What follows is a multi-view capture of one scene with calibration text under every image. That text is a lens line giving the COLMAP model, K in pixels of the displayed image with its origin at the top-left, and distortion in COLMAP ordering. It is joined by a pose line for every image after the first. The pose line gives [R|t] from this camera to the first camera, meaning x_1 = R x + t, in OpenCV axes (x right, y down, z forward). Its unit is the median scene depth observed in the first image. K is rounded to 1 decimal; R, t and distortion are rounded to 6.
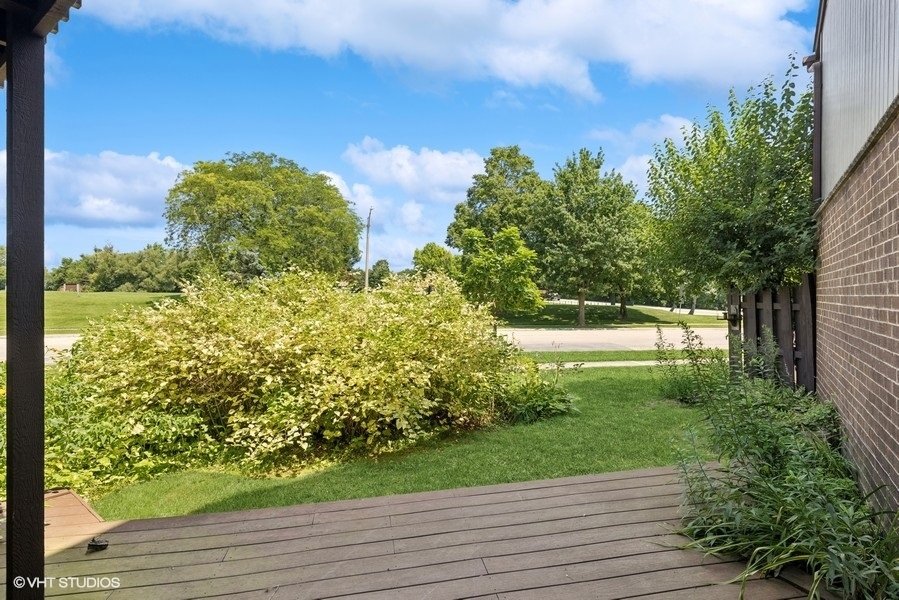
lens RADIAL K [[448.8, 0, 449.5], [0, 448.8, 300.0], [0, 0, 1]] dist [-0.021976, -0.000096]
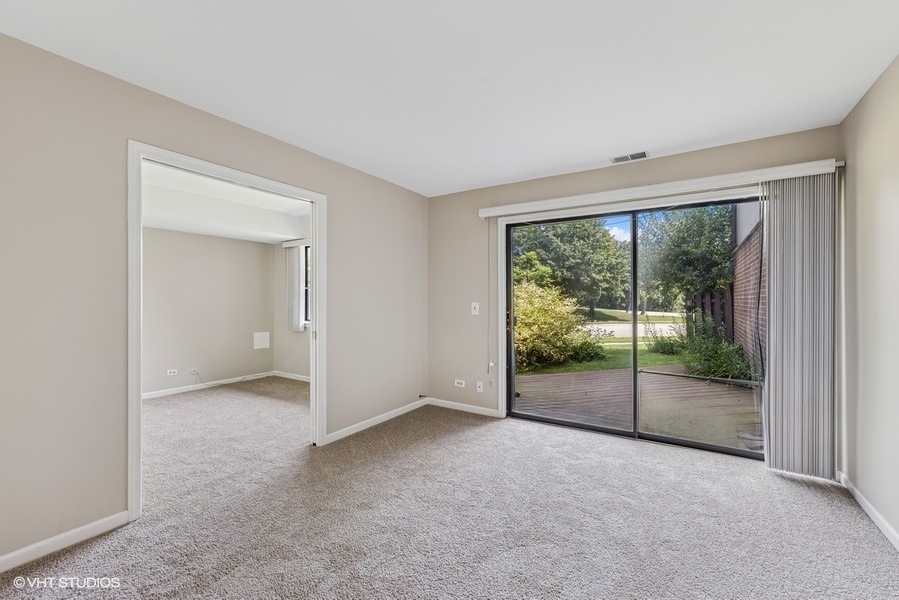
lens RADIAL K [[379.8, 0, 448.6], [0, 379.8, 302.5], [0, 0, 1]] dist [0.000241, 0.000145]
pose [[0.999371, -0.002063, 0.035406, -0.088497], [0.002345, 0.999966, -0.007918, 0.006592], [-0.035388, 0.007996, 0.999342, -0.114486]]
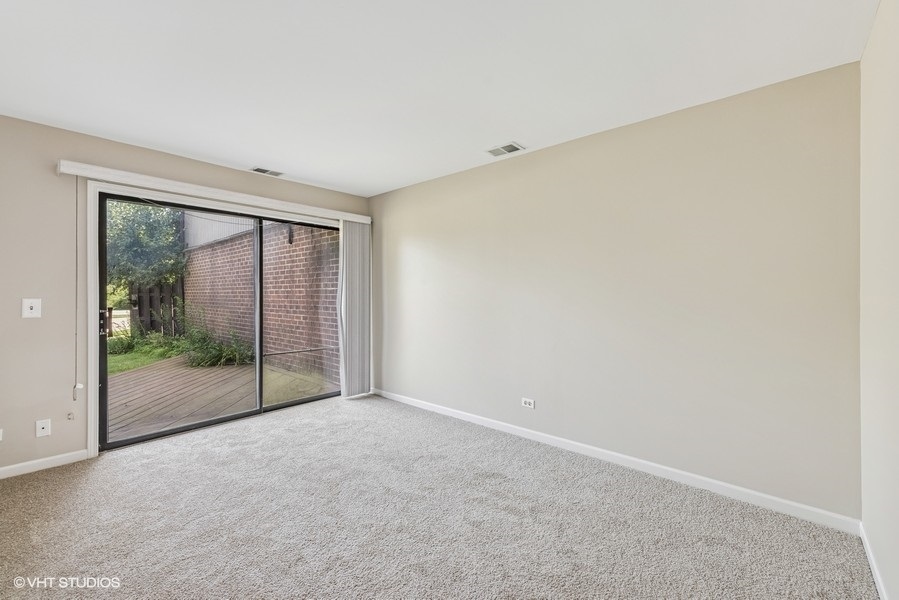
lens RADIAL K [[381.6, 0, 440.3], [0, 381.6, 295.2], [0, 0, 1]] dist [0.001846, 0.000372]
pose [[0.132133, -0.008638, 0.991194, -0.150112], [0.018175, 0.999815, 0.006290, 0.005881], [-0.991065, 0.017183, 0.132266, -0.082446]]
